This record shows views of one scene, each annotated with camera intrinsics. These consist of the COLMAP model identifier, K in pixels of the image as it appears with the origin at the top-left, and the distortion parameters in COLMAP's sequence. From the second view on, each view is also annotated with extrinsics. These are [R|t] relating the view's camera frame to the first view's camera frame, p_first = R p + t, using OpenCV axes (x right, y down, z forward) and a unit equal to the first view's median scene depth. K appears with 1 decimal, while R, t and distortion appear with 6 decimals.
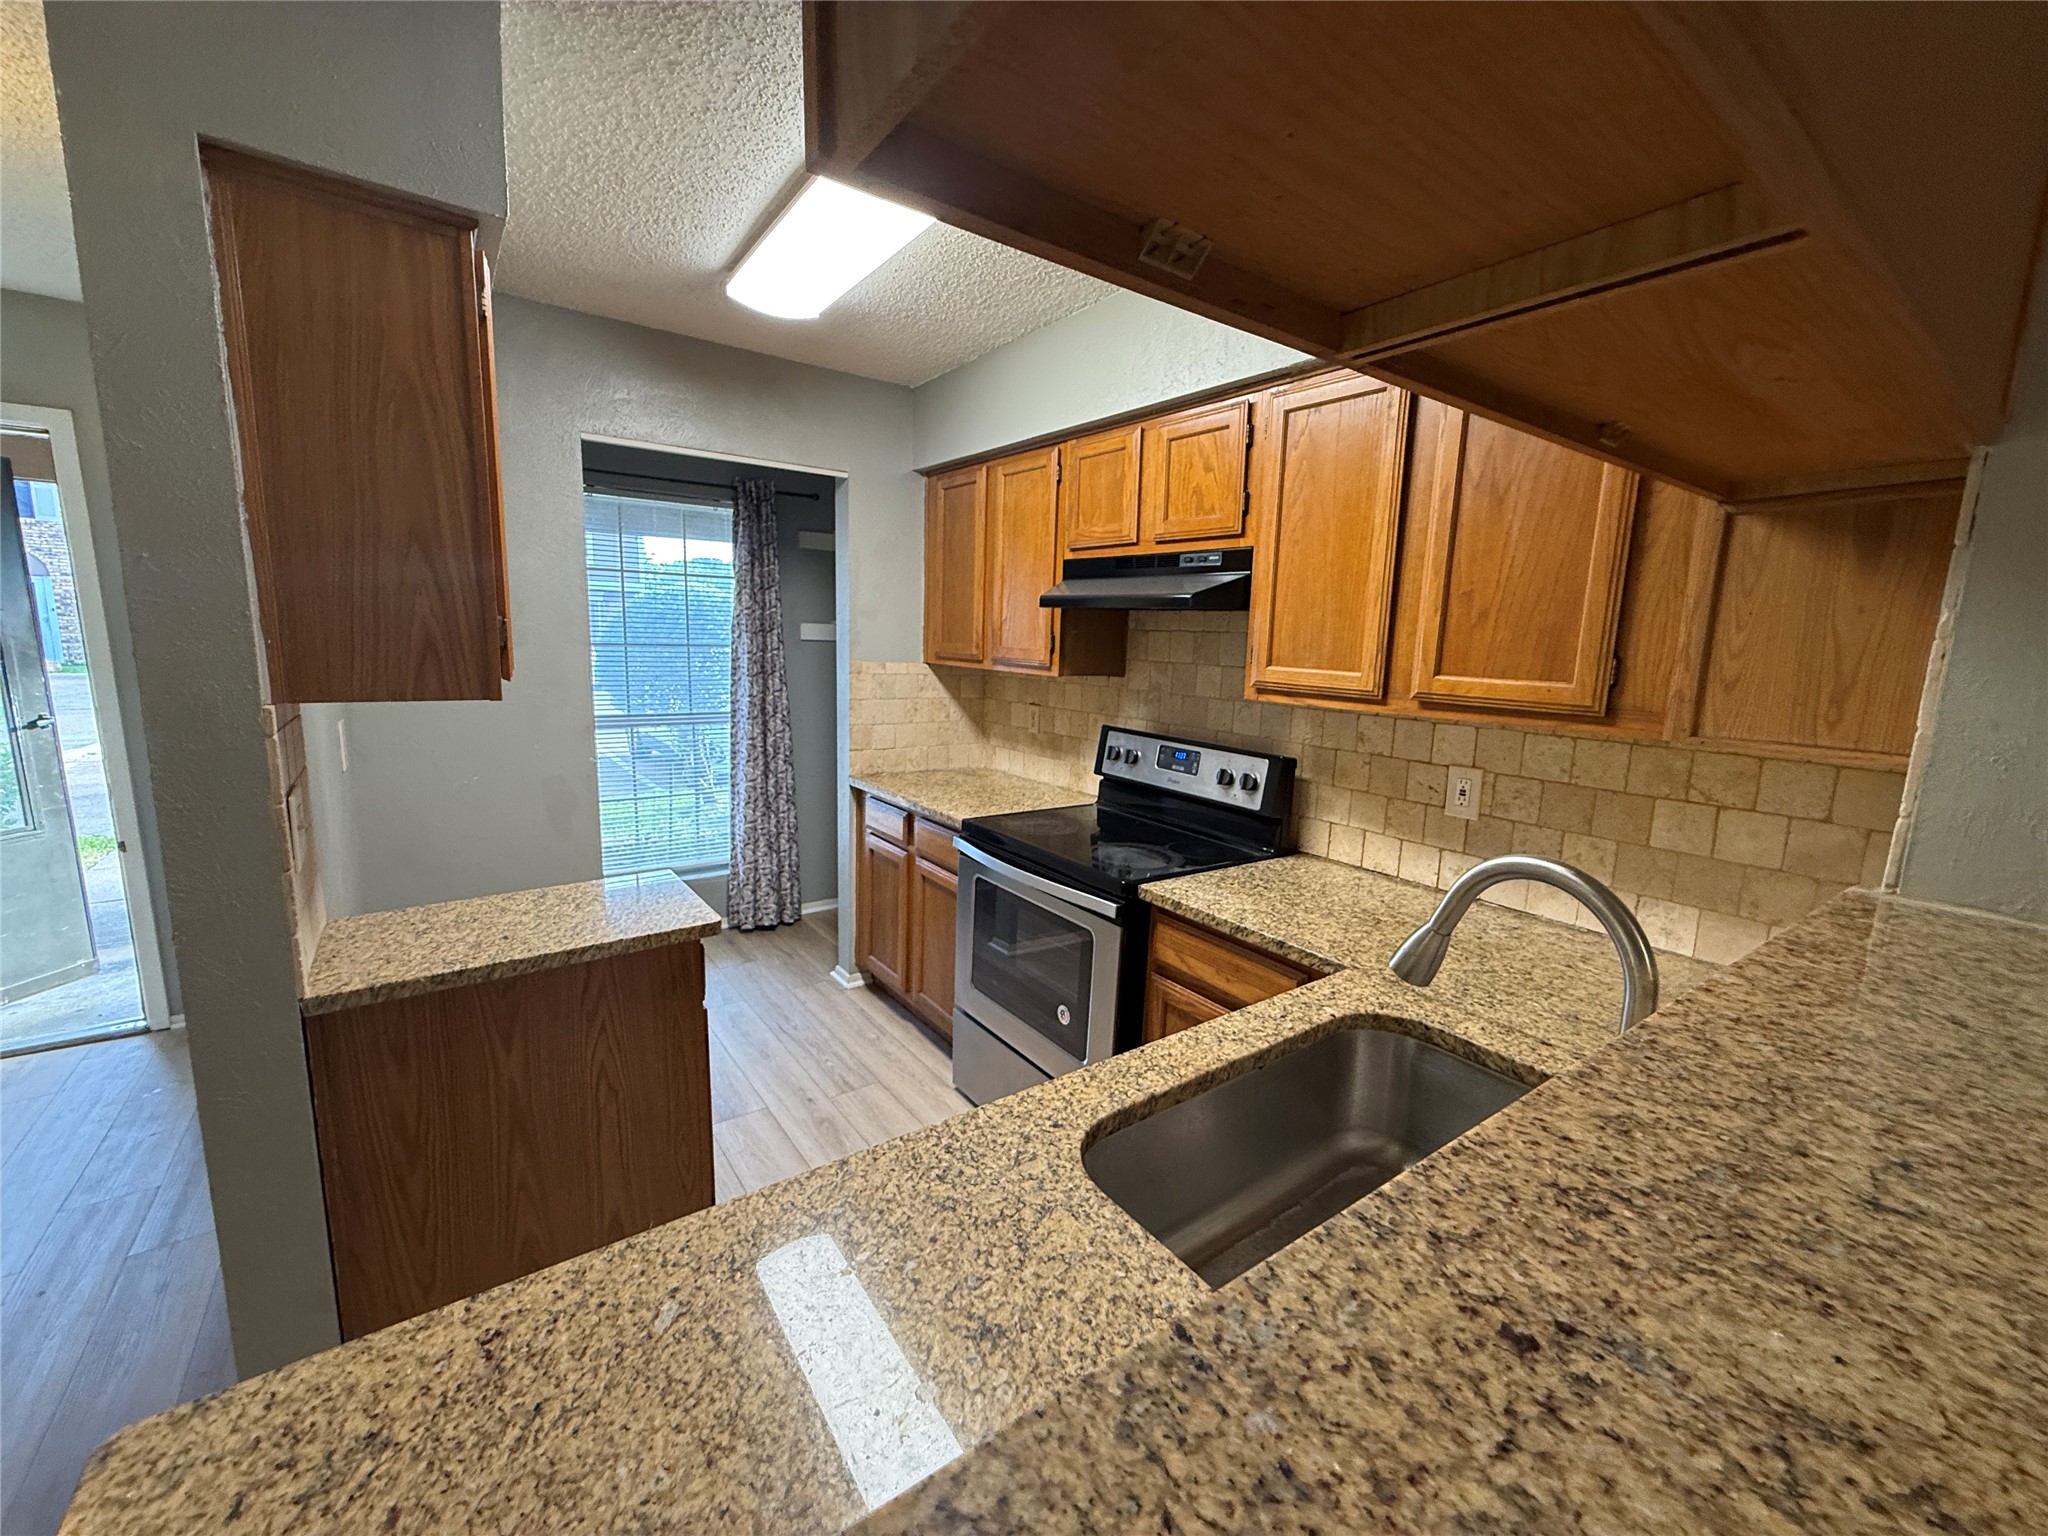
lens RADIAL K [[822.6, 0, 1021.6], [0, 822.6, 766.5], [0, 0, 1]] dist [-0.000803, 0.000928]
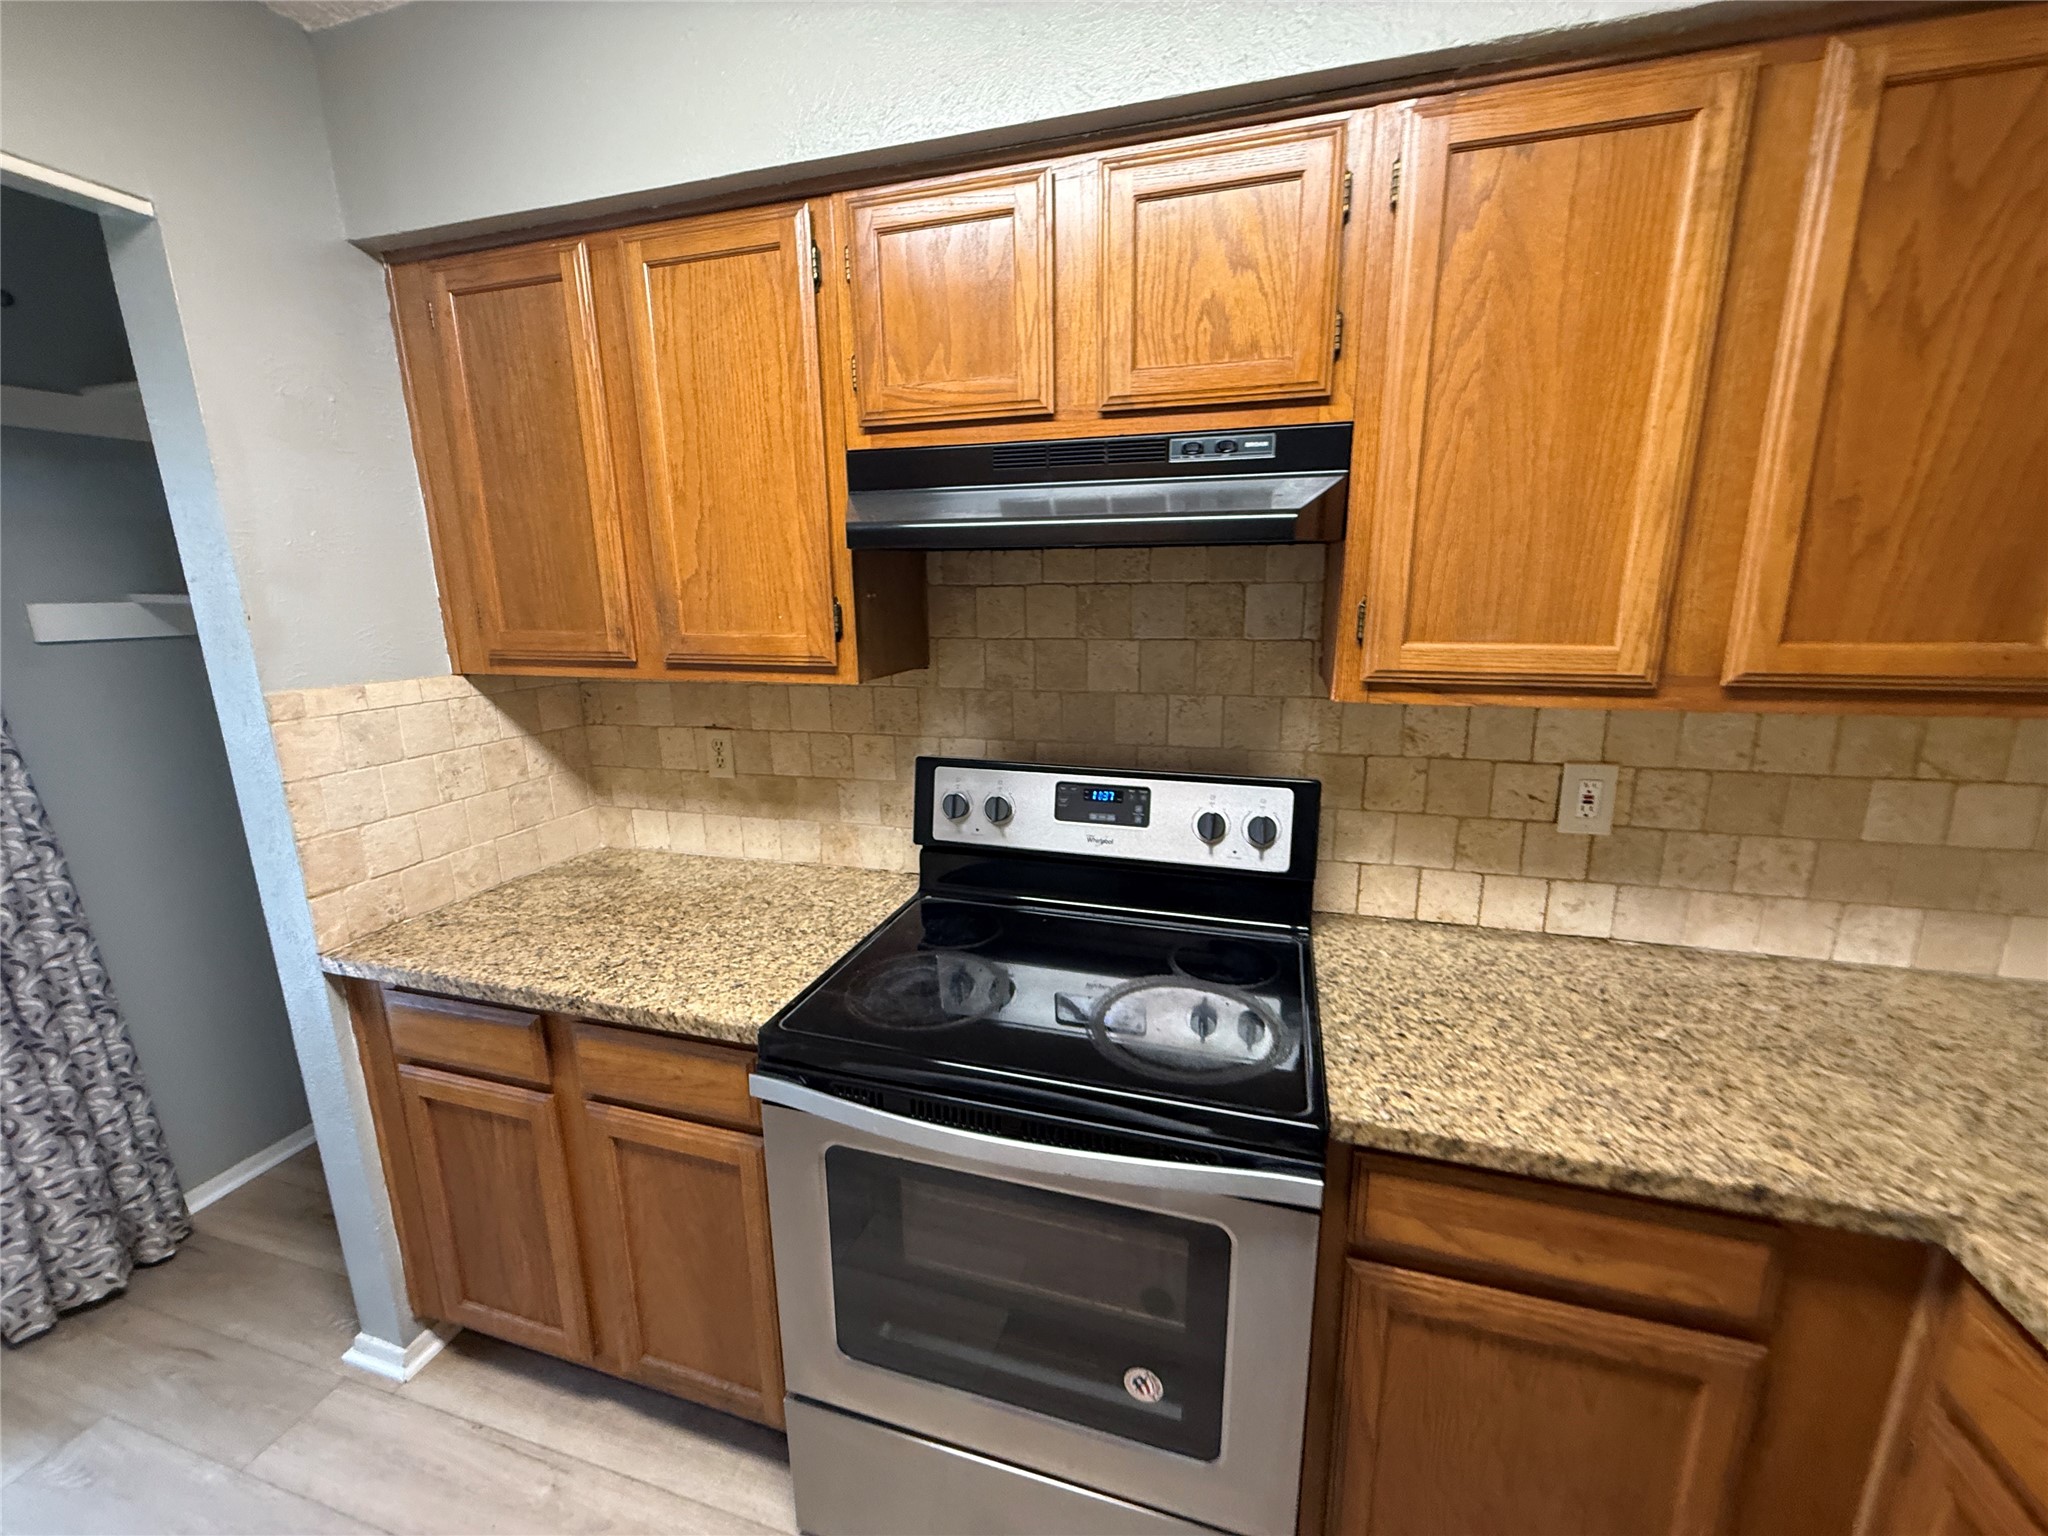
lens RADIAL K [[822.6, 0, 1024.7], [0, 822.6, 767.0], [0, 0, 1]] dist [-0.000803, 0.000928]
pose [[0.793416, -0.174669, 0.583080, -0.196514], [0.136695, 0.984604, 0.108946, -0.107985], [-0.593132, -0.006736, 0.805077, 0.561754]]
